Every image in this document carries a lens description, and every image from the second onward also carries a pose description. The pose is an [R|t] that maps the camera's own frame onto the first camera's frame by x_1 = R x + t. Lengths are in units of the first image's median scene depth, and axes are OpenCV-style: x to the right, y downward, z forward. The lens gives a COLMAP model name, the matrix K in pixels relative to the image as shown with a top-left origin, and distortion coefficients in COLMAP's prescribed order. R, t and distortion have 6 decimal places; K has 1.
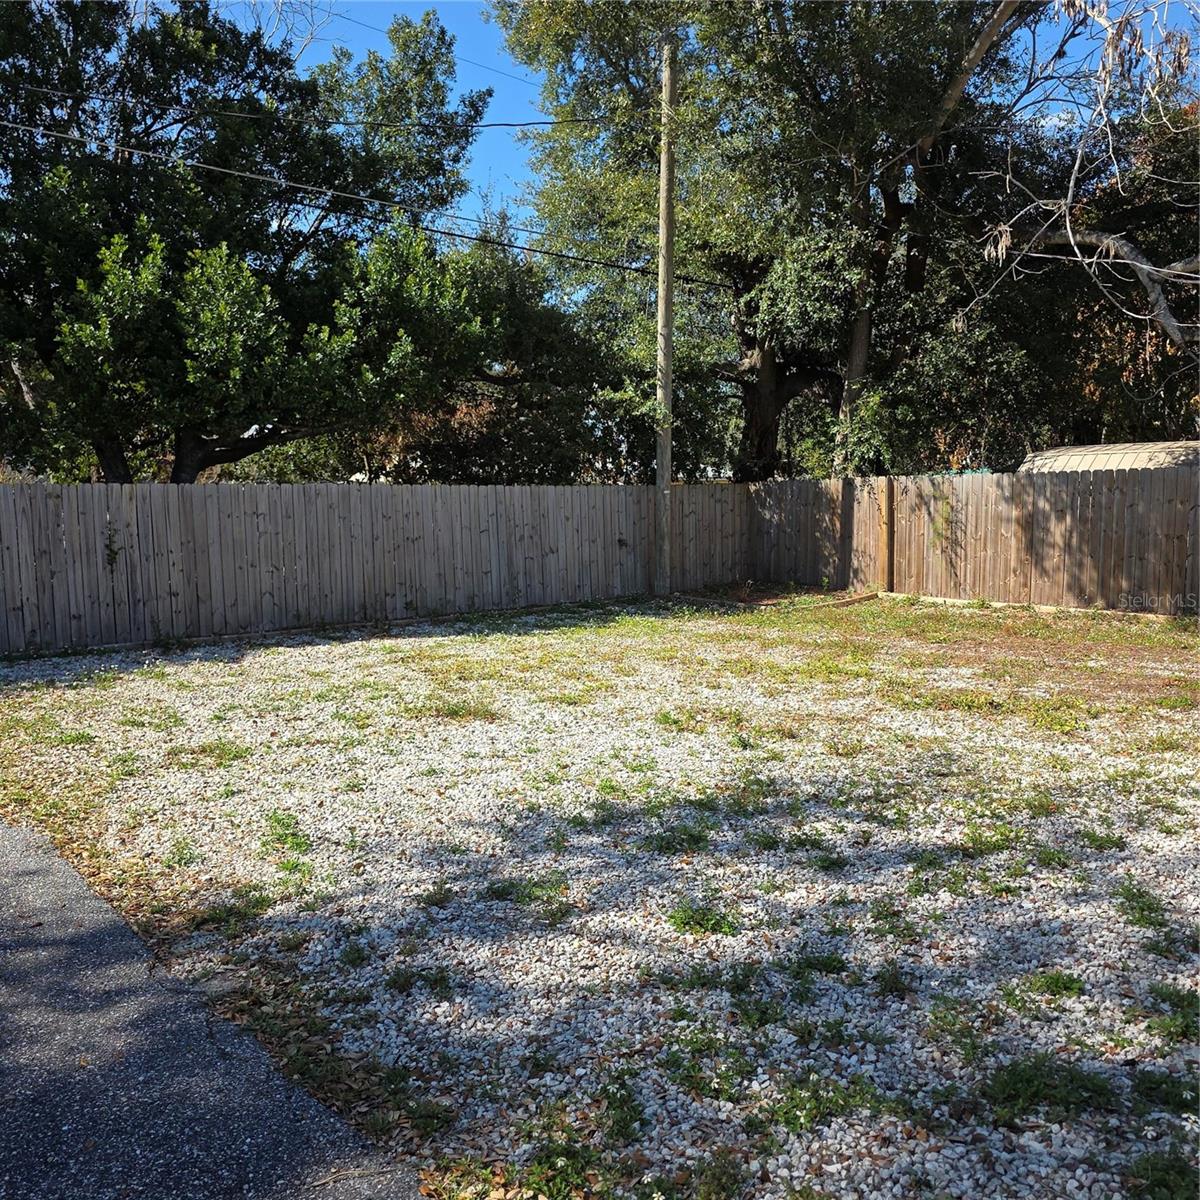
lens RADIAL K [[1099.8, 0, 671.9], [0, 1099.8, 663.6], [0, 0, 1]] dist [0.001997, -0.020066]
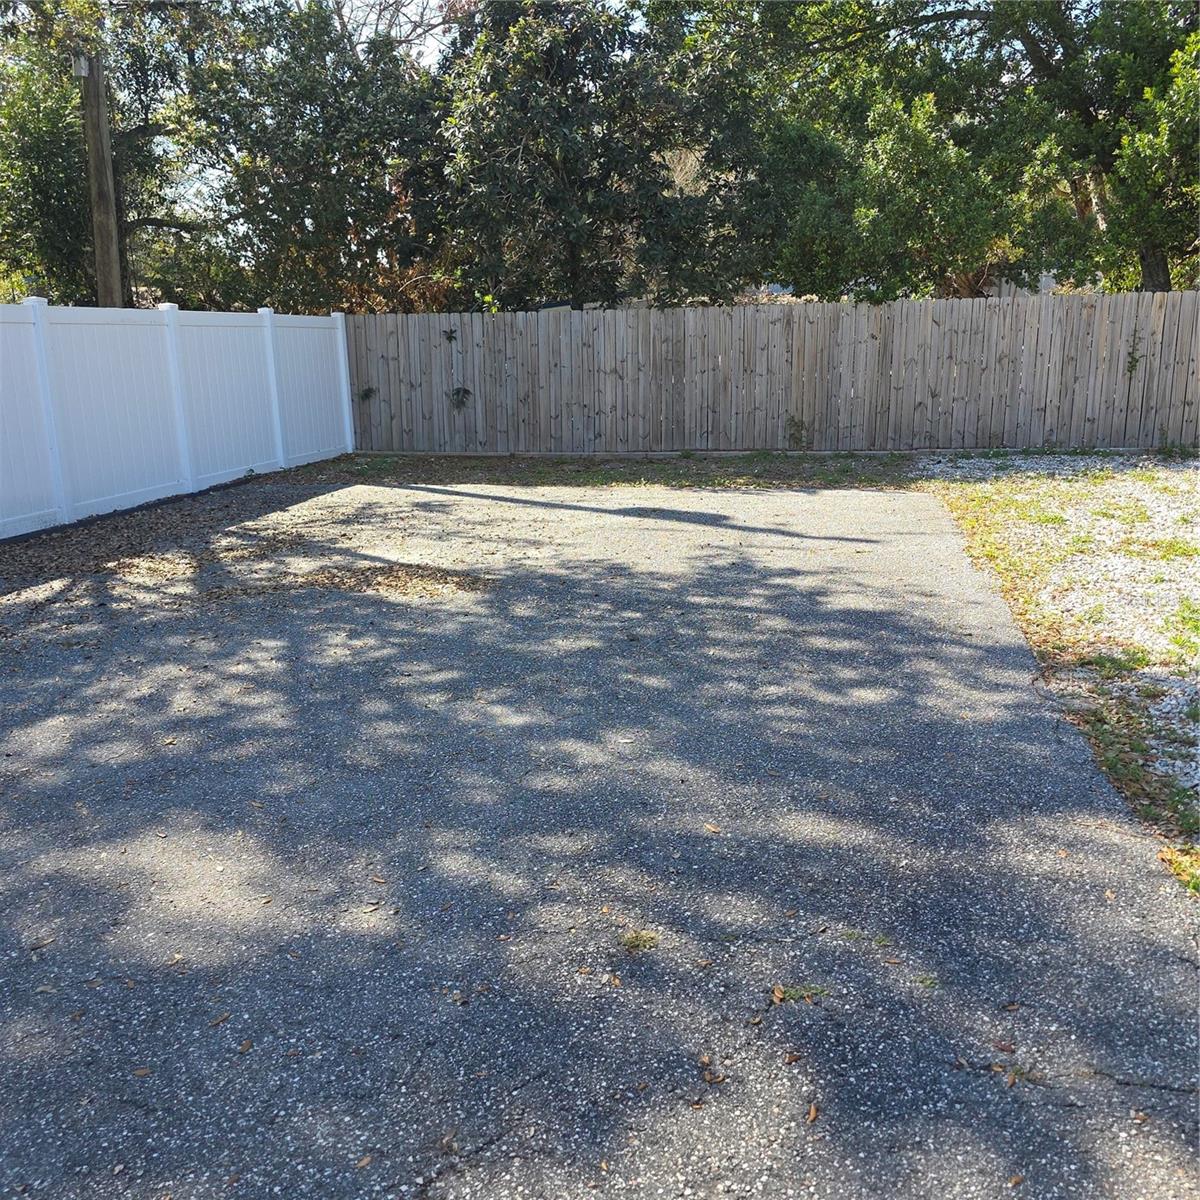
lens RADIAL K [[1097.0, 0, 646.5], [0, 1097.0, 628.9], [0, 0, 1]] dist [0.001526, -0.011167]
pose [[0.626108, 0.194916, -0.754981, 0.113423], [-0.089469, 0.979815, 0.178765, 0.014237], [0.774586, -0.044379, 0.630909, -0.095926]]
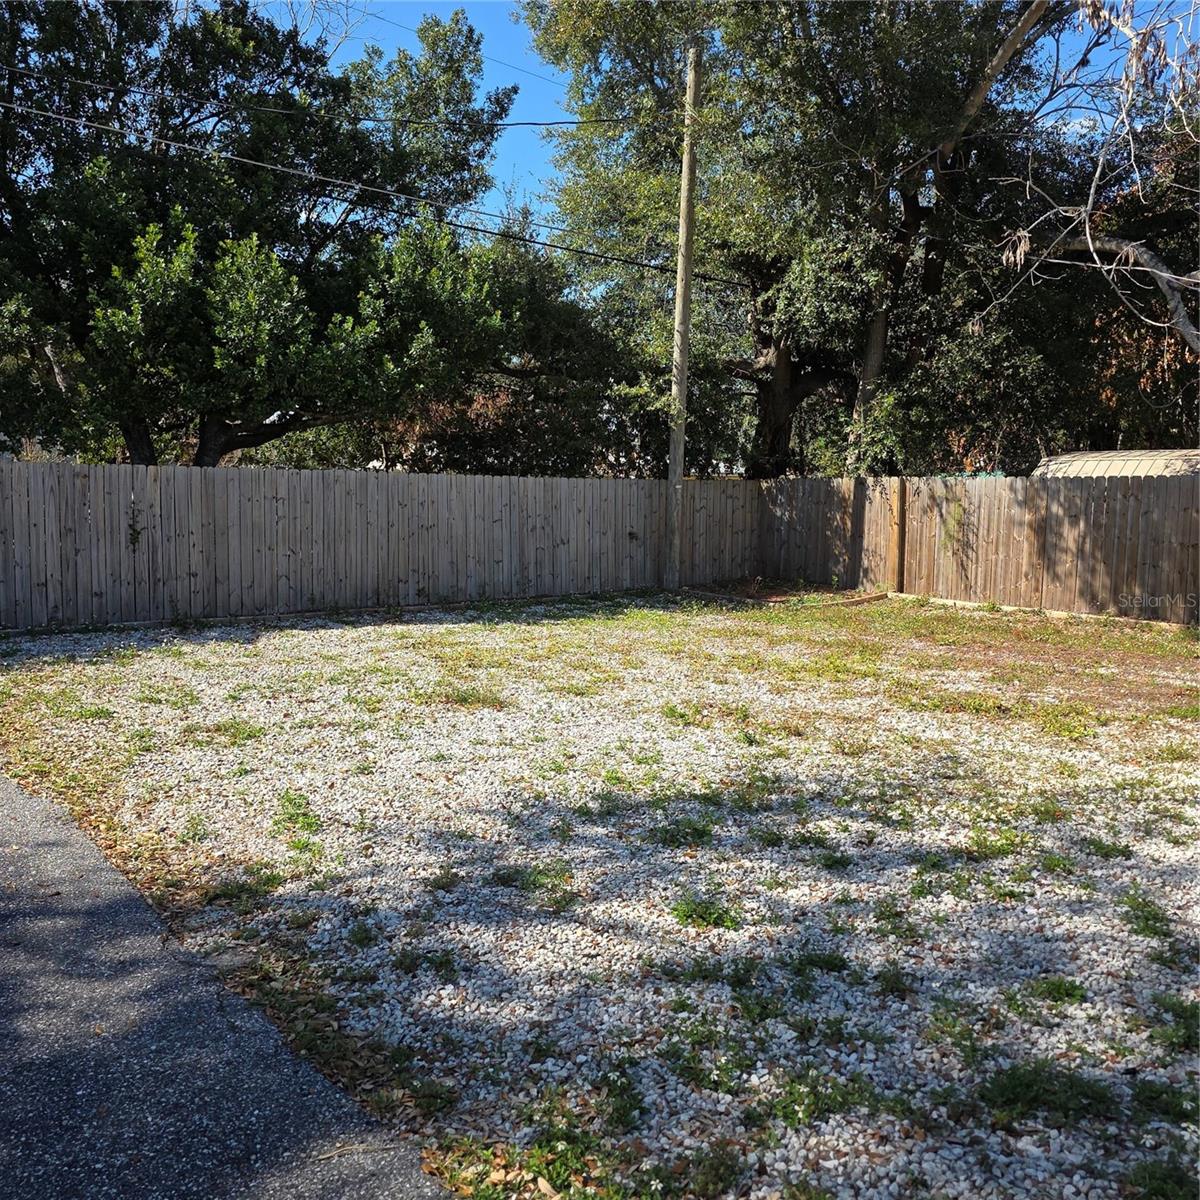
lens RADIAL K [[1097.0, 0, 646.5], [0, 1097.0, 628.9], [0, 0, 1]] dist [0.001526, -0.011167]
pose [[0.999100, 0.029806, -0.030167, -0.002008], [-0.030568, 0.999217, -0.025126, -0.000300], [0.029395, 0.026025, 0.999229, -0.007787]]
